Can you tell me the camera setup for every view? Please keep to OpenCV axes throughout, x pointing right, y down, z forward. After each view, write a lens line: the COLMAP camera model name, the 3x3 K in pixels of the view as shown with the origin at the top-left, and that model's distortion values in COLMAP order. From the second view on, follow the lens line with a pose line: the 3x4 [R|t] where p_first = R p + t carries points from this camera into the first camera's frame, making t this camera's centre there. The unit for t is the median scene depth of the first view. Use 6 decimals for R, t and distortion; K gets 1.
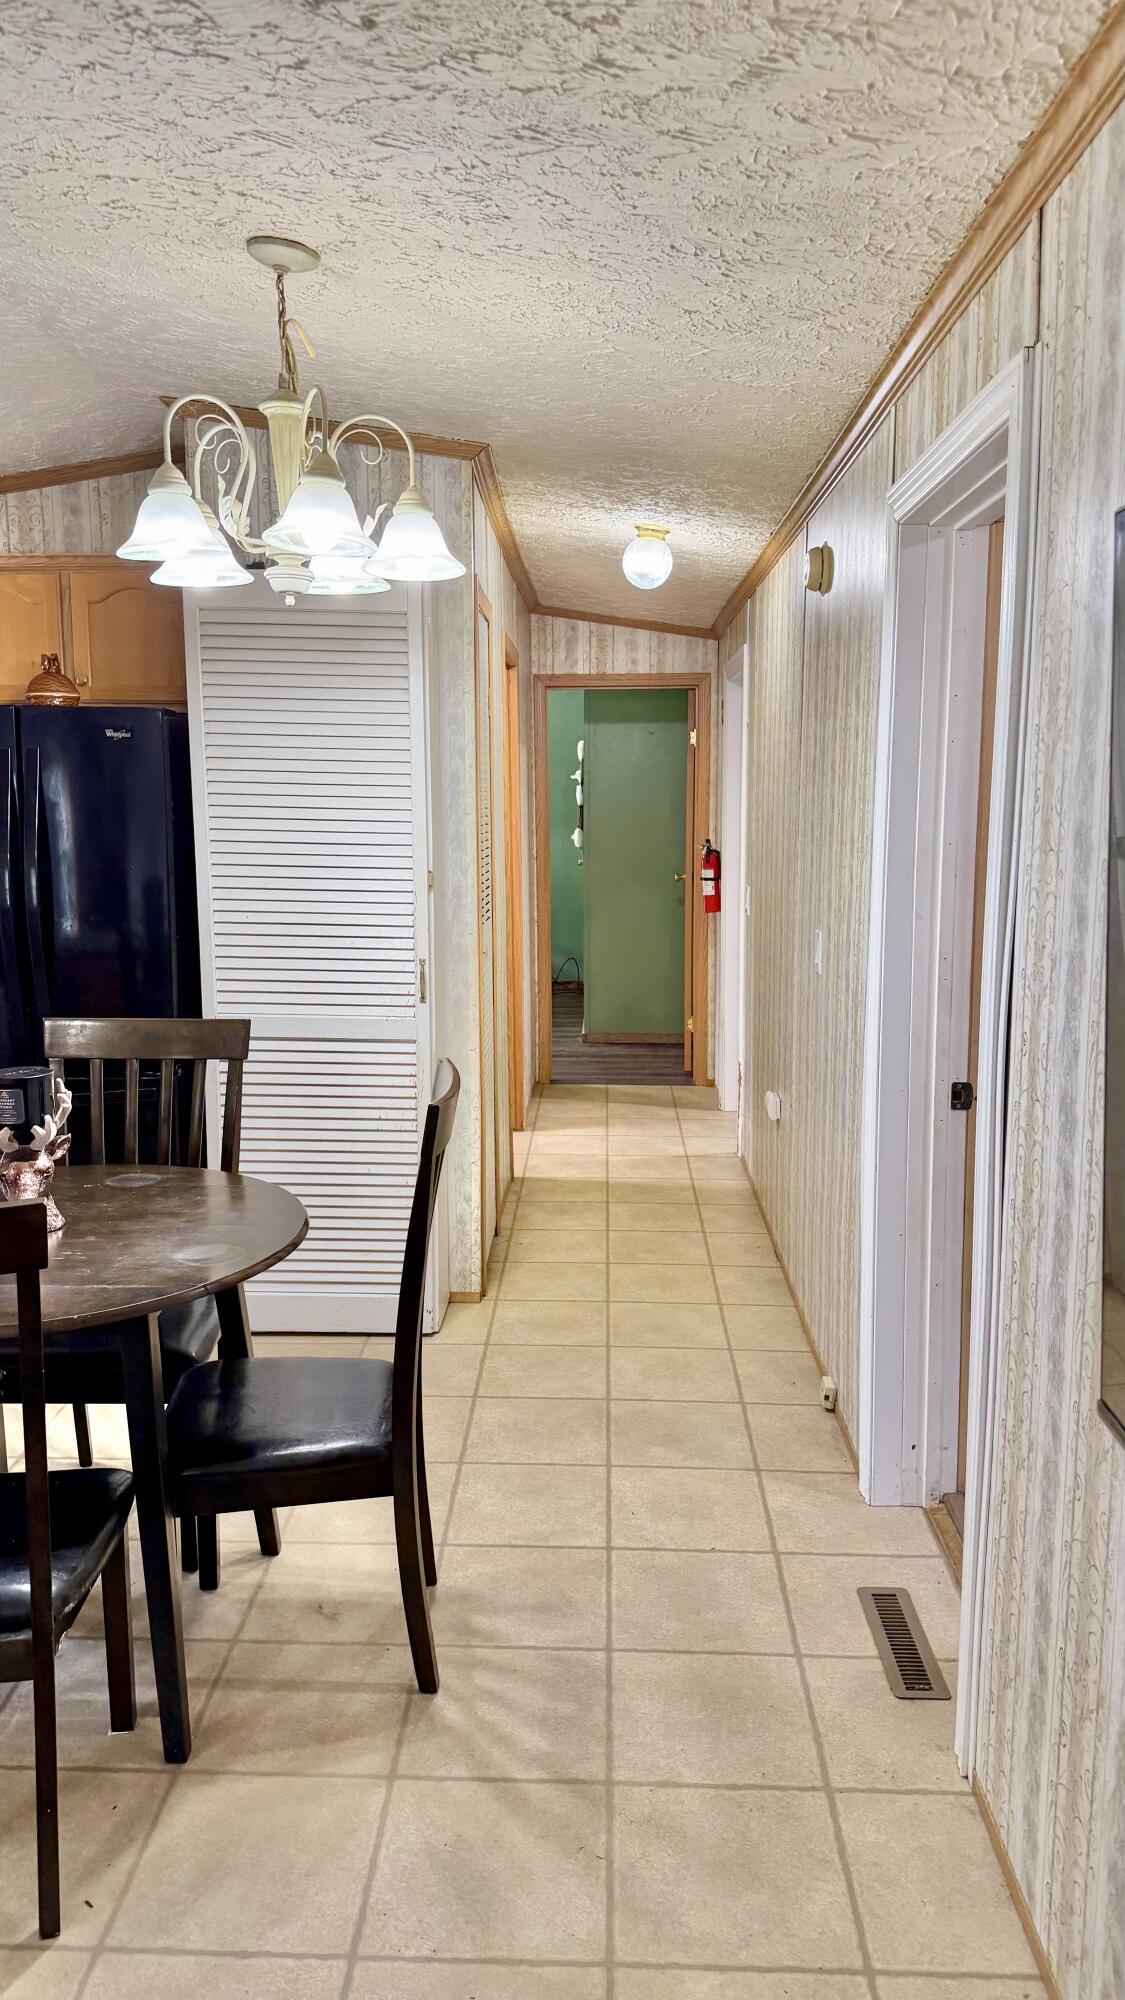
lens RADIAL K [[1418.6, 0, 577.2], [0, 1418.6, 996.4], [0, 0, 1]] dist [0.054033, -0.055266]
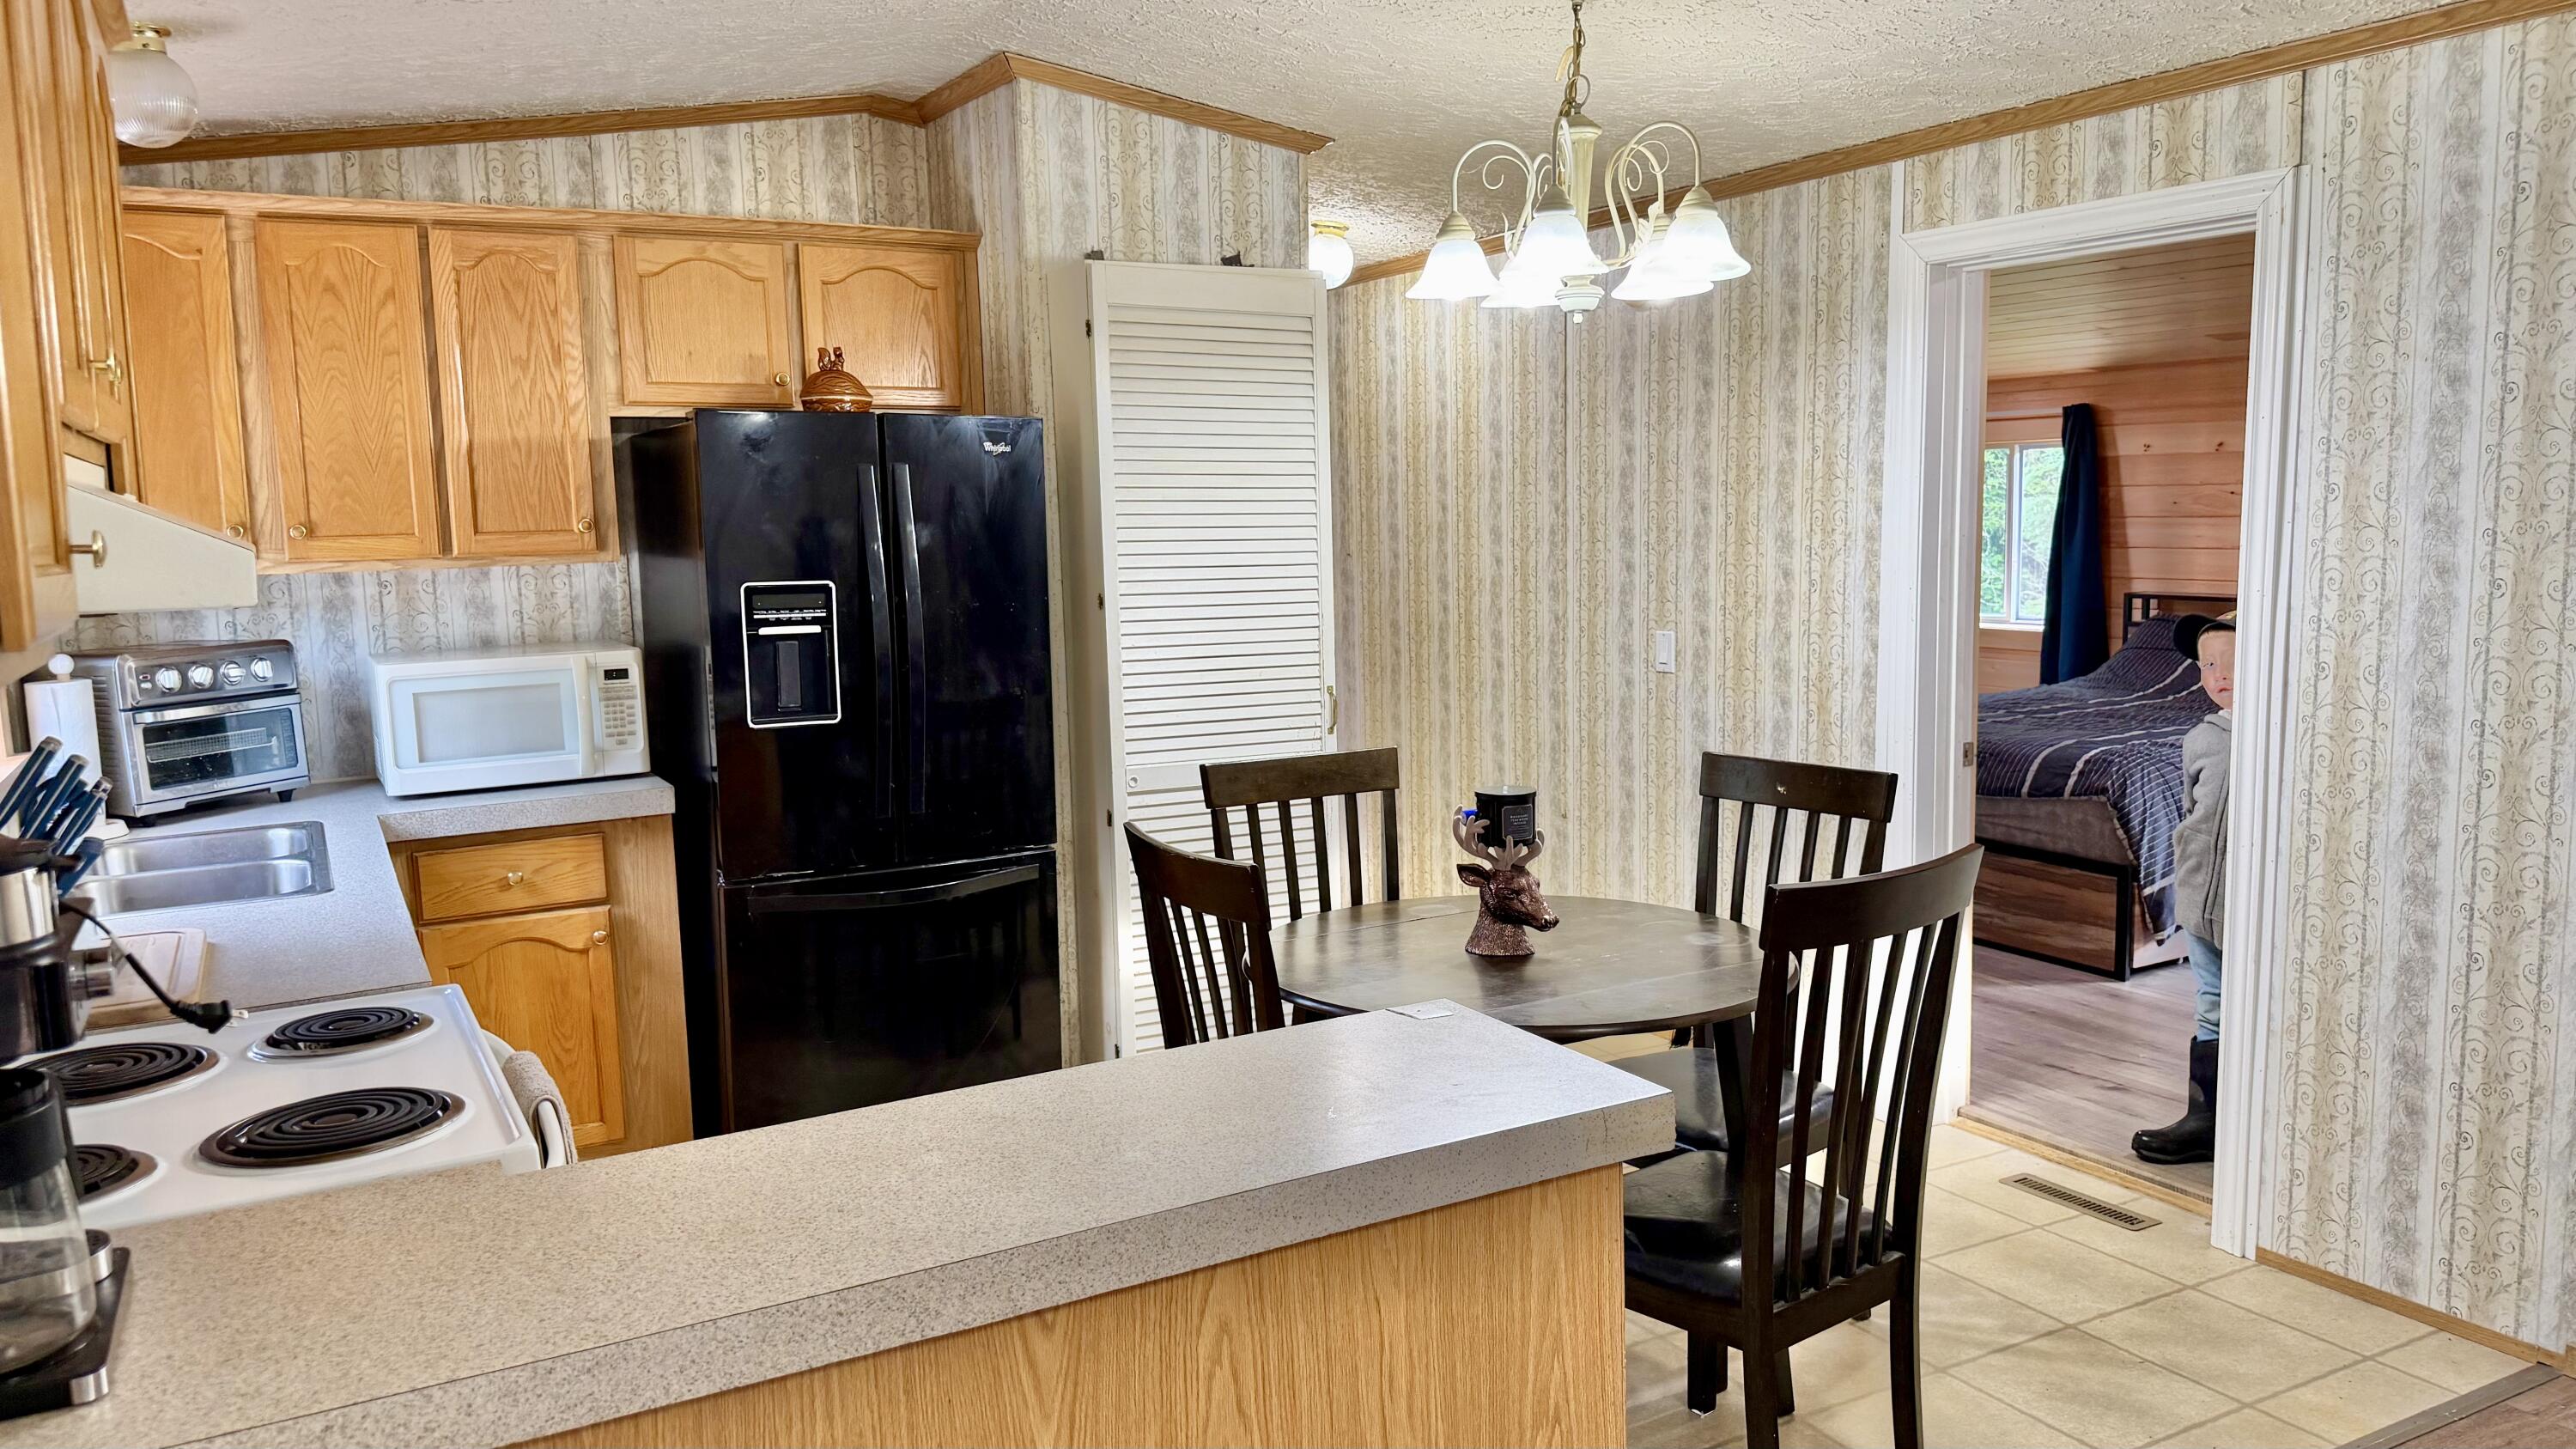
lens RADIAL K [[1827.4, 0, 1316.1], [0, 1827.4, 688.6], [0, 0, 1]] dist [0.054033, -0.055266]
pose [[0.854248, -0.067393, 0.515478, -0.727618], [0.093366, 0.995328, -0.024597, 0.003824], [-0.511412, 0.069140, 0.856549, -0.010278]]
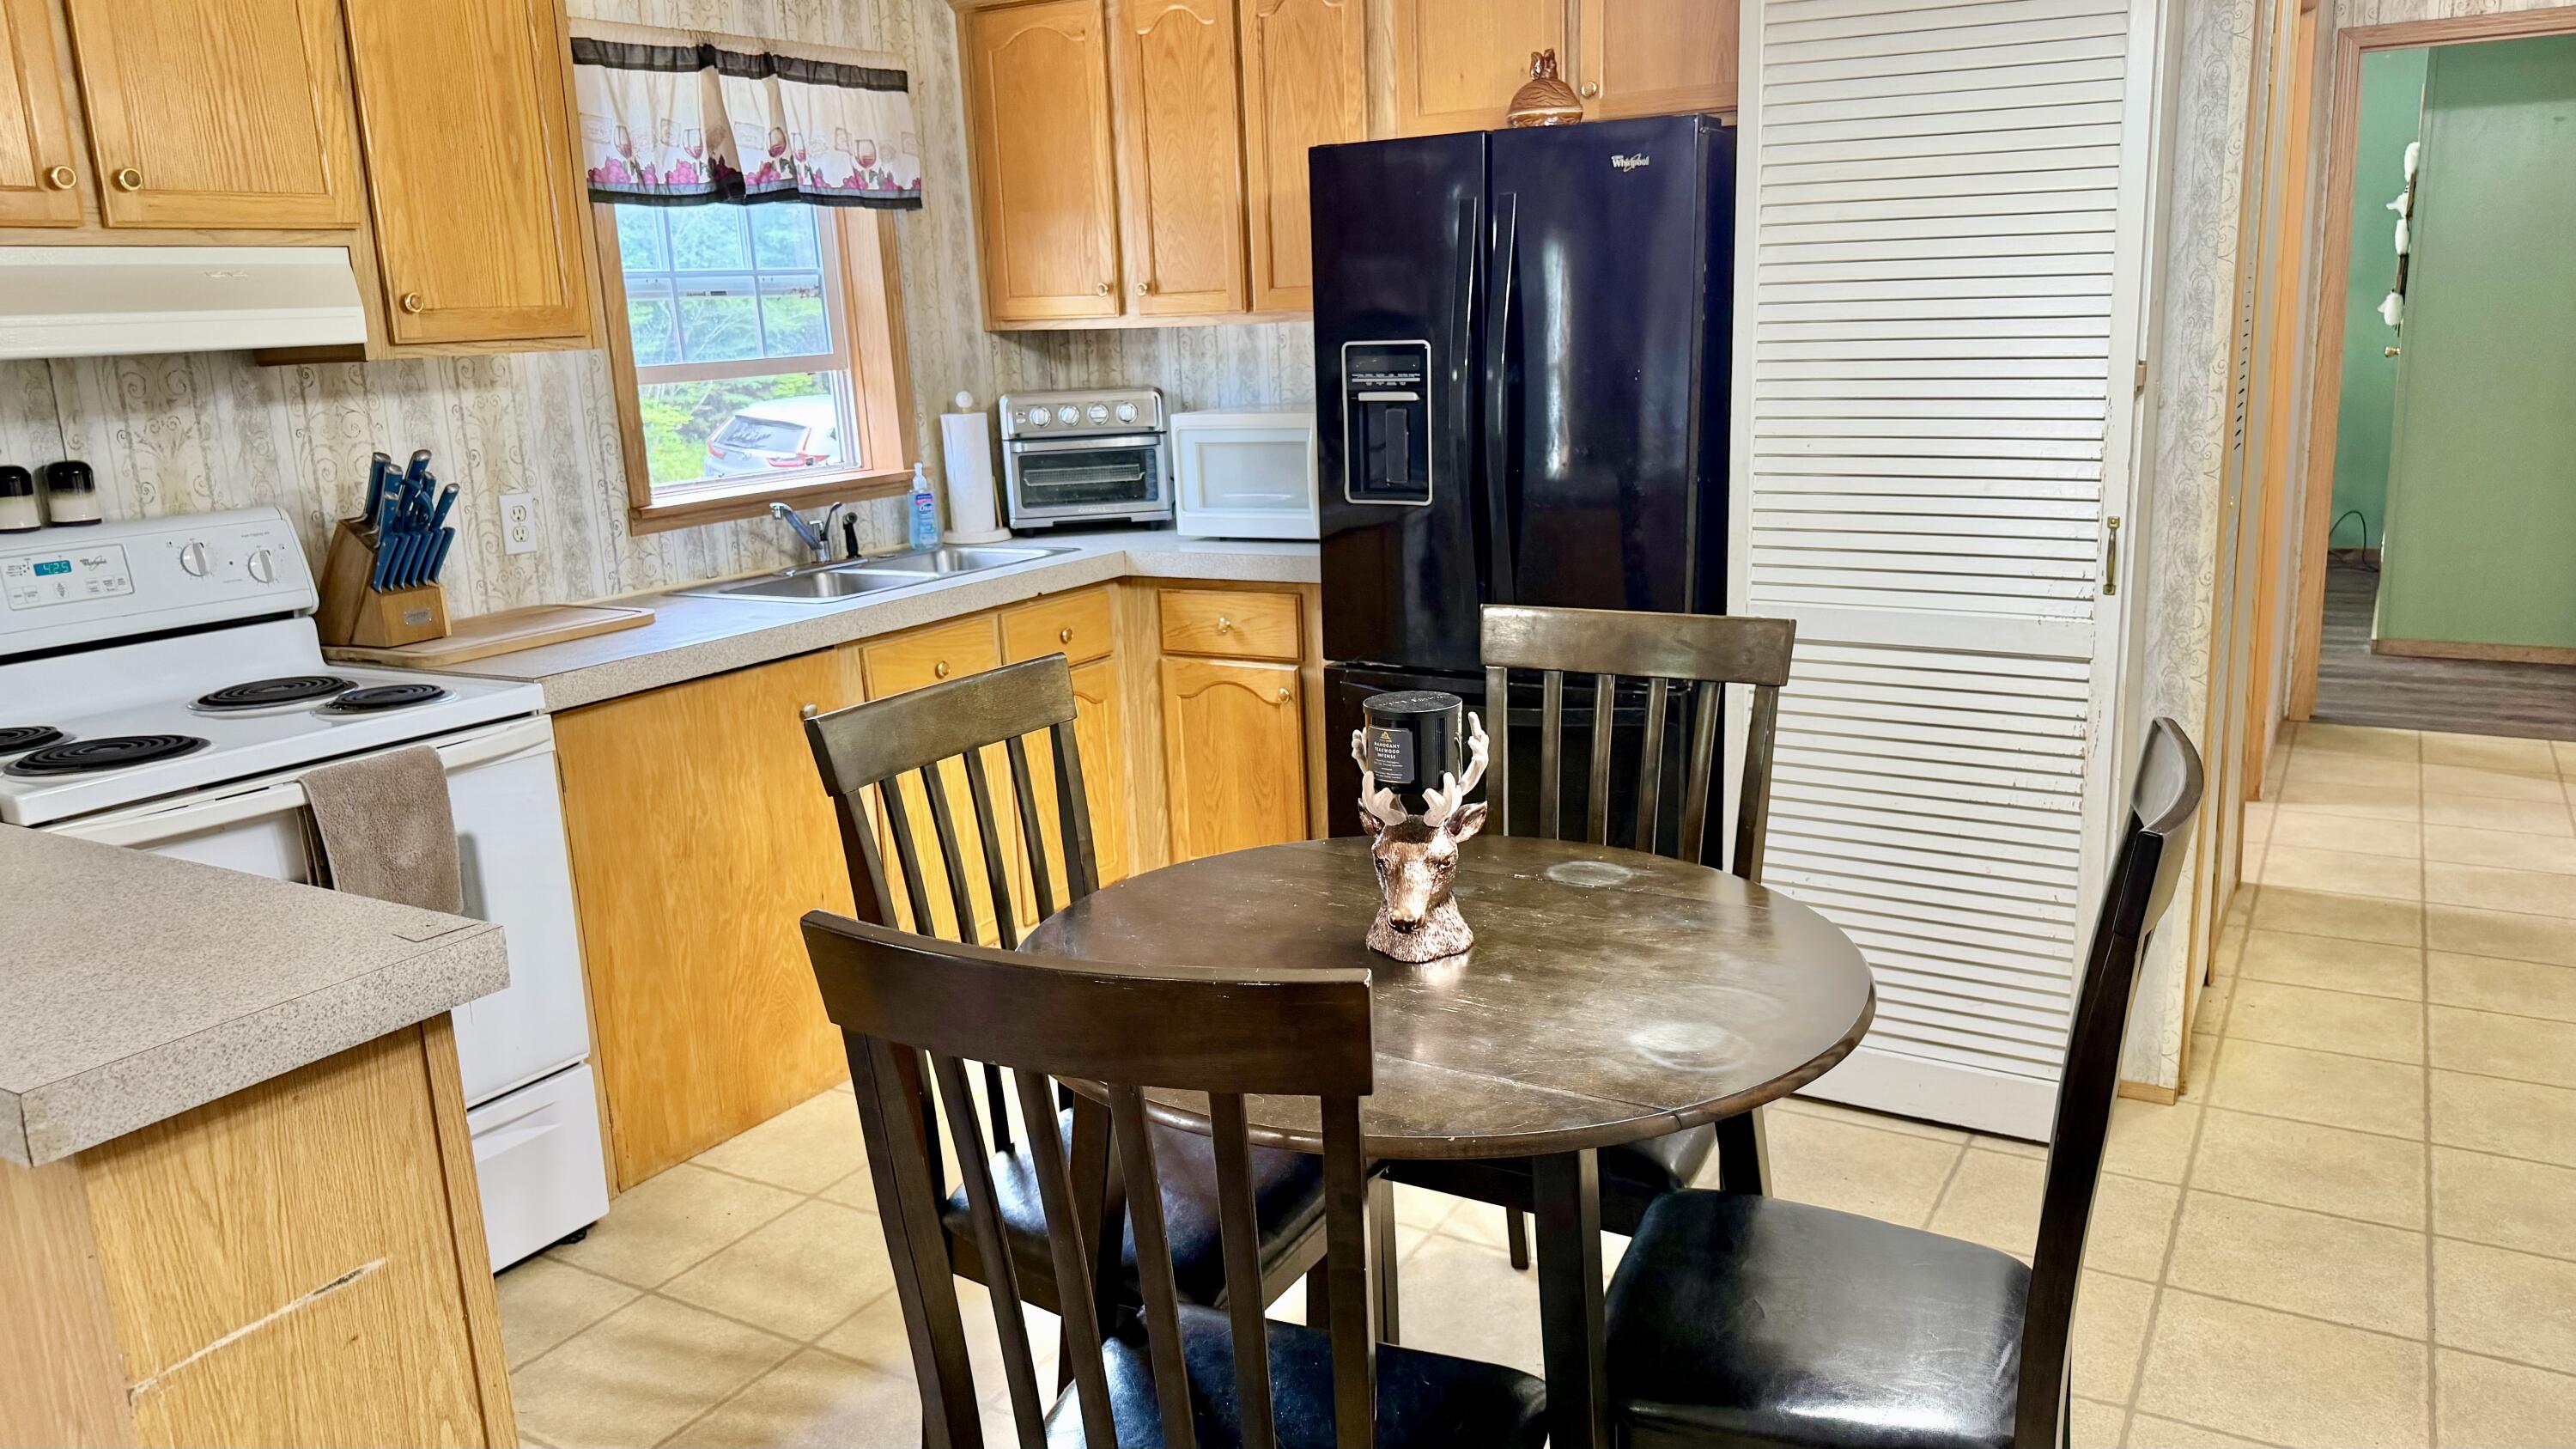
lens RADIAL K [[1827.4, 0, 1298.2], [0, 1827.4, 745.6], [0, 0, 1]] dist [0.054033, -0.055266]
pose [[0.874506, 0.078343, -0.478646, -0.033171], [-0.027551, 0.993299, 0.112244, -0.009327], [0.484232, -0.084971, 0.870804, 0.181987]]
